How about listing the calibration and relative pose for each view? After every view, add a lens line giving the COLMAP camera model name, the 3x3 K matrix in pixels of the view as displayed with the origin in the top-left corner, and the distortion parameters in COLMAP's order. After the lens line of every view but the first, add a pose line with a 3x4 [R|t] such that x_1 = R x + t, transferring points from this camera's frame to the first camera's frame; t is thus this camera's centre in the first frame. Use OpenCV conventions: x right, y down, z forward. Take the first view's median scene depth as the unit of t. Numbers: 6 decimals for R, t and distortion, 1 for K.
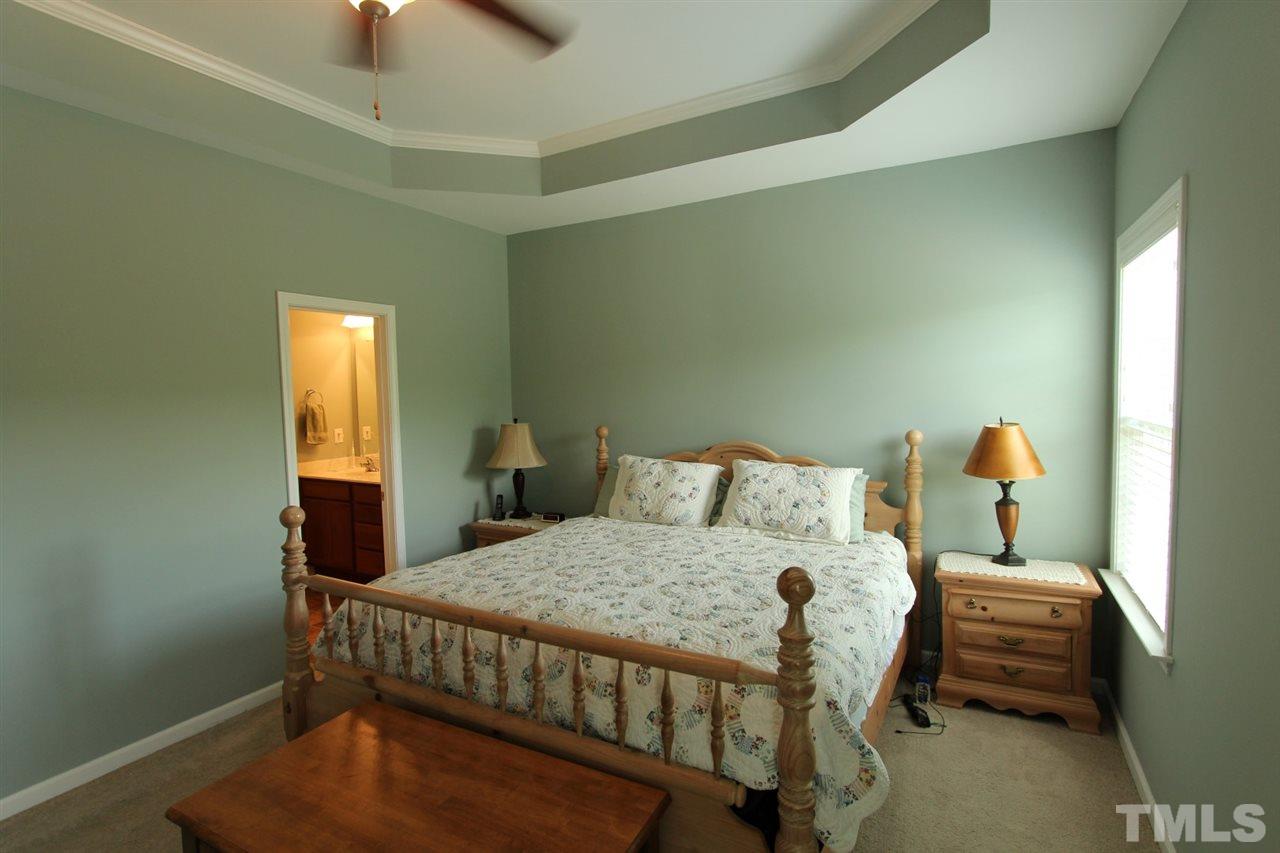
lens RADIAL K [[616.6, 0, 639.3], [0, 616.6, 422.0], [0, 0, 1]] dist [-0.004108, -0.000308]
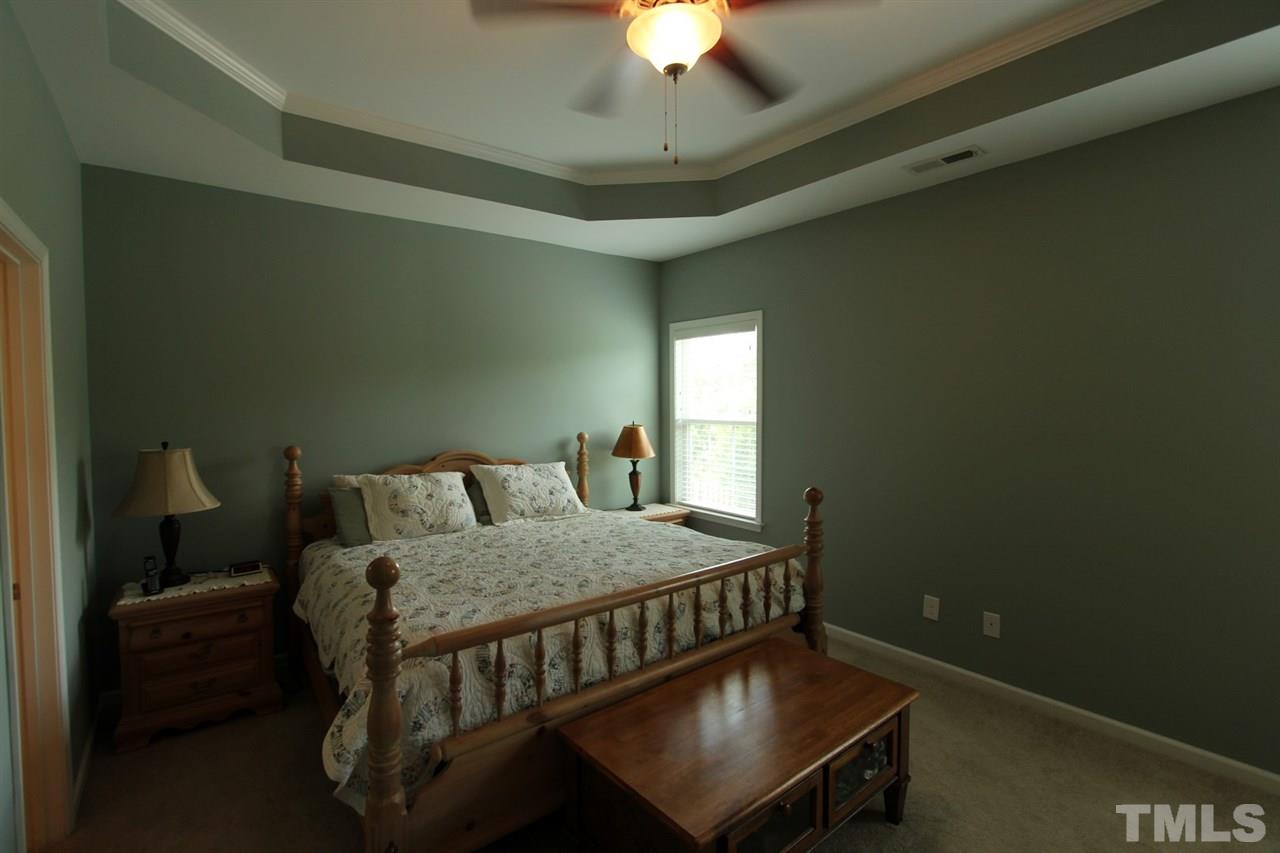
lens RADIAL K [[600.3, 0, 631.4], [0, 600.3, 422.4], [0, 0, 1]] dist [-0.000263, 0.000109]
pose [[0.405324, -0.020212, 0.913949, -0.818401], [0.047150, 0.998887, 0.001180, -0.005202], [-0.912956, 0.042614, 0.405826, 0.335328]]
